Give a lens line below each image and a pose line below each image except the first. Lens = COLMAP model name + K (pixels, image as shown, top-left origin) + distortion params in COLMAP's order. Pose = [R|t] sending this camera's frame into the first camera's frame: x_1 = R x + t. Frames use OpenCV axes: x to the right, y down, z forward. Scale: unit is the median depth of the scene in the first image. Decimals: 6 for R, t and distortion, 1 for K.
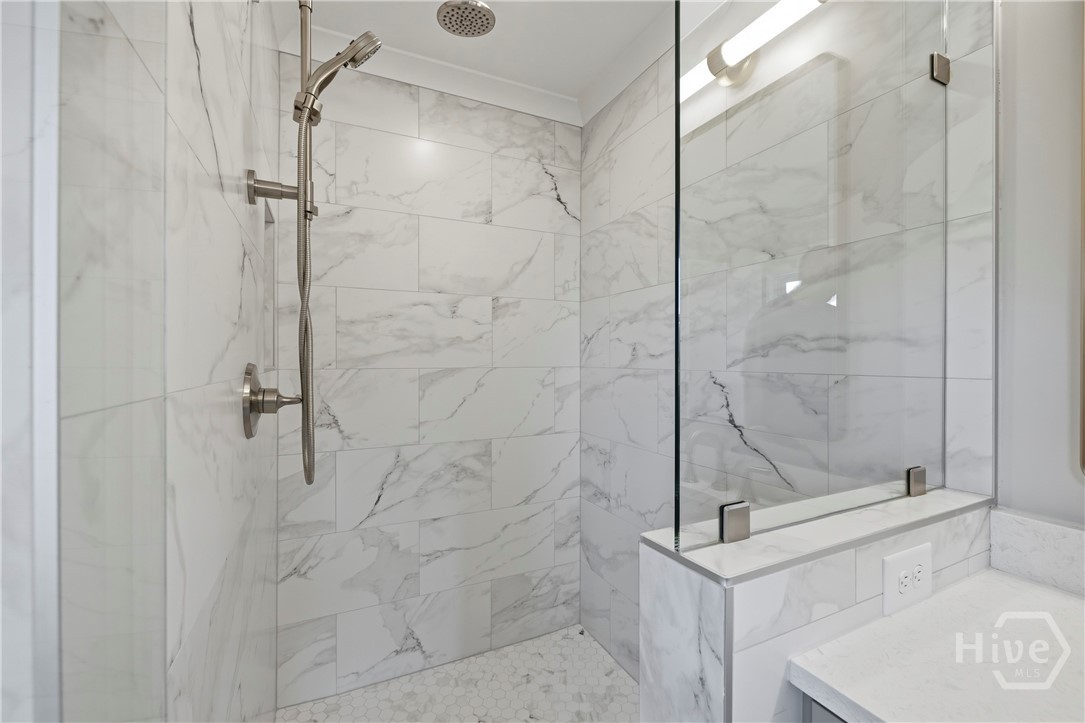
lens RADIAL K [[459.2, 0, 542.3], [0, 459.2, 352.2], [0, 0, 1]] dist [-0.000500, 0.000179]
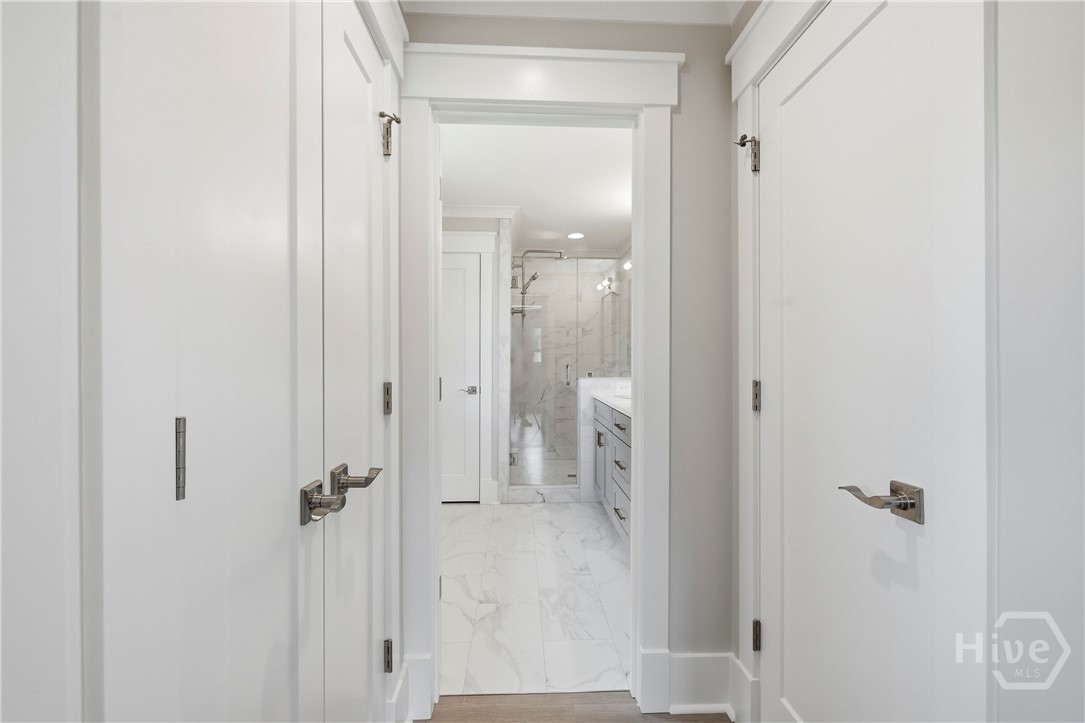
lens RADIAL K [[457.2, 0, 539.3], [0, 457.2, 352.5], [0, 0, 1]] dist [-0.002071, -0.000134]
pose [[0.921084, -0.003849, -0.389344, 0.746629], [0.001901, 0.999984, -0.005387, 0.039821], [0.389358, 0.004222, 0.921077, -1.670583]]
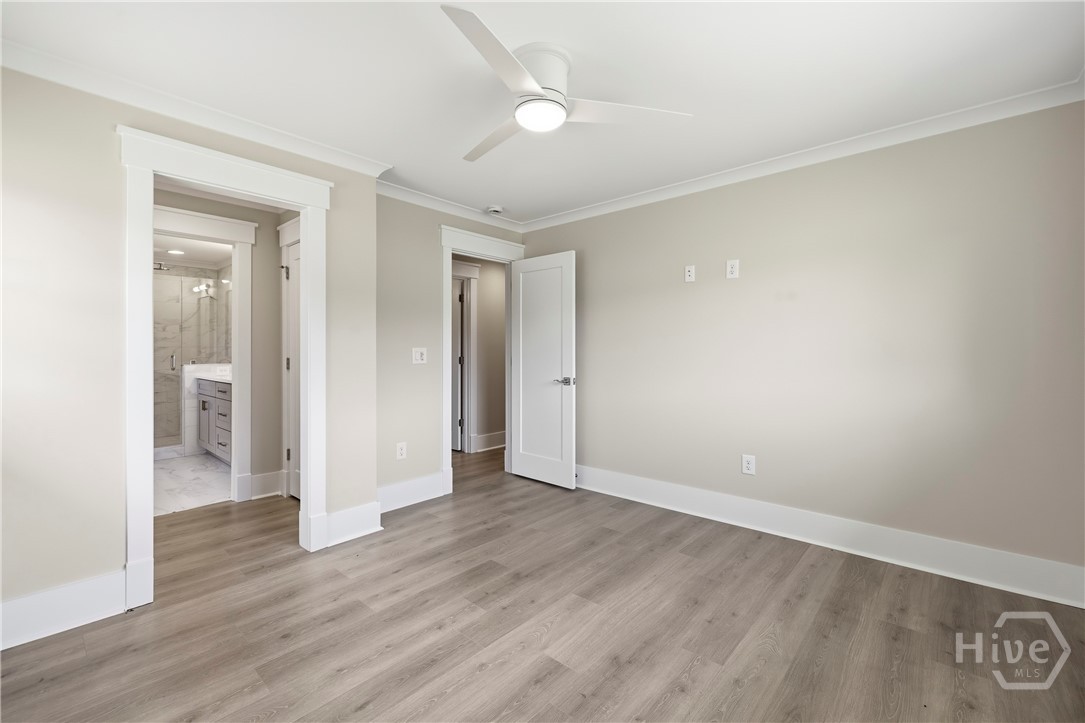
lens RADIAL K [[468.7, 0, 534.5], [0, 468.7, 345.8], [0, 0, 1]] dist [0.015159, 0.000035]
pose [[0.928221, -0.002944, 0.372017, 1.025747], [0.002642, 0.999996, 0.001320, 0.030039], [-0.372019, -0.000243, 0.928225, -3.186978]]
